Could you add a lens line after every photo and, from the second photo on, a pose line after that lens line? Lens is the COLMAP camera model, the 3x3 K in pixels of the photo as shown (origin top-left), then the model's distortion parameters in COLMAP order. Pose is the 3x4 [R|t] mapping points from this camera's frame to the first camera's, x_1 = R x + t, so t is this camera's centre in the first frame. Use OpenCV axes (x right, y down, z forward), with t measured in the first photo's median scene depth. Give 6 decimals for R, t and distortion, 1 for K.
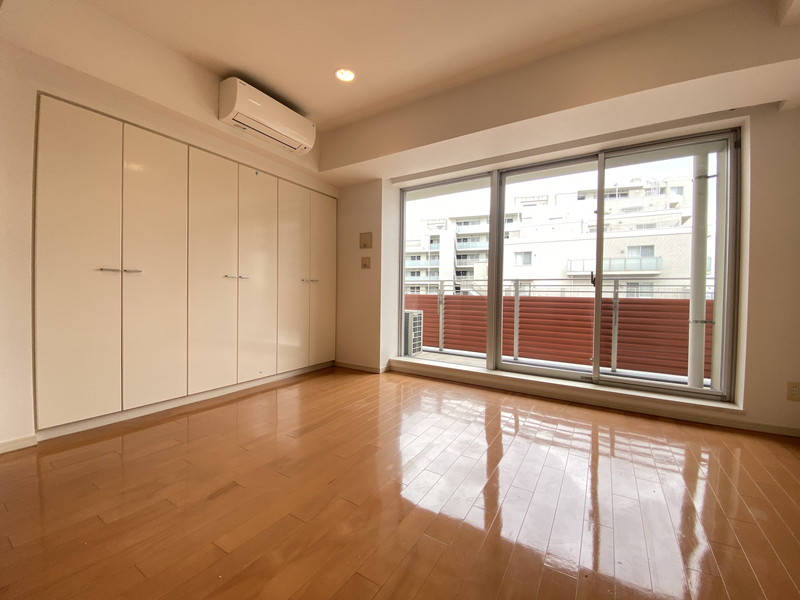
lens RADIAL K [[326.1, 0, 400.3], [0, 326.1, 297.4], [0, 0, 1]] dist [0.044991, -0.031439]
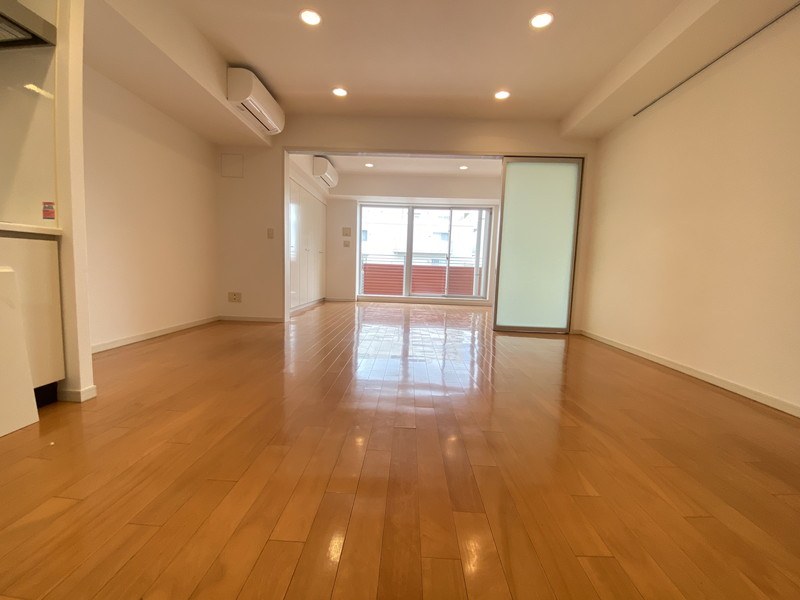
lens RADIAL K [[323.4, 0, 398.7], [0, 323.4, 302.6], [0, 0, 1]] dist [0.011199, -0.015710]
pose [[0.863644, -0.031262, 0.503133, -0.092512], [-0.020447, 0.995081, 0.096928, 0.005008], [-0.503688, -0.093999, 0.858756, -0.090358]]
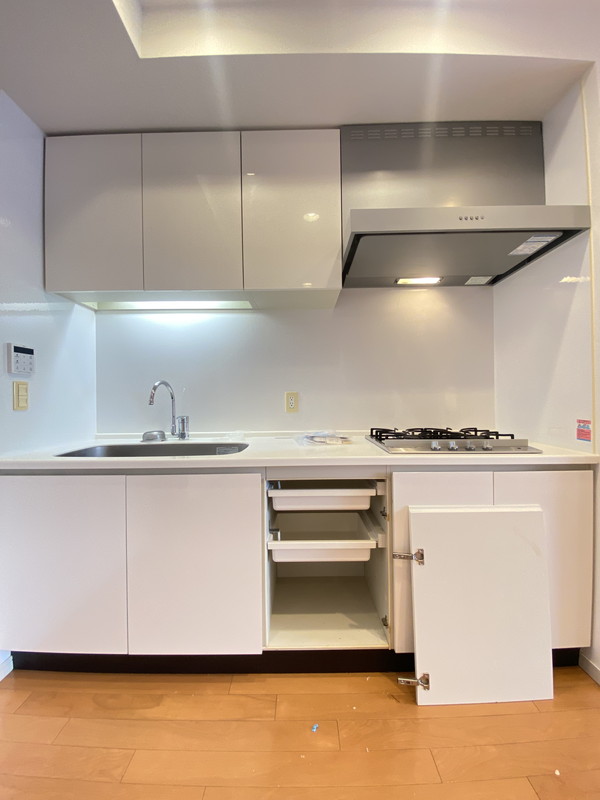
lens RADIAL K [[323.4, 0, 300.2], [0, 323.4, 396.6], [0, 0, 1]] dist [0.011199, -0.015710]
pose [[0.524714, -0.024690, -0.850921, -0.097794], [0.003380, 0.999632, -0.026920, -0.006491], [0.851272, 0.011249, 0.524604, -0.071626]]
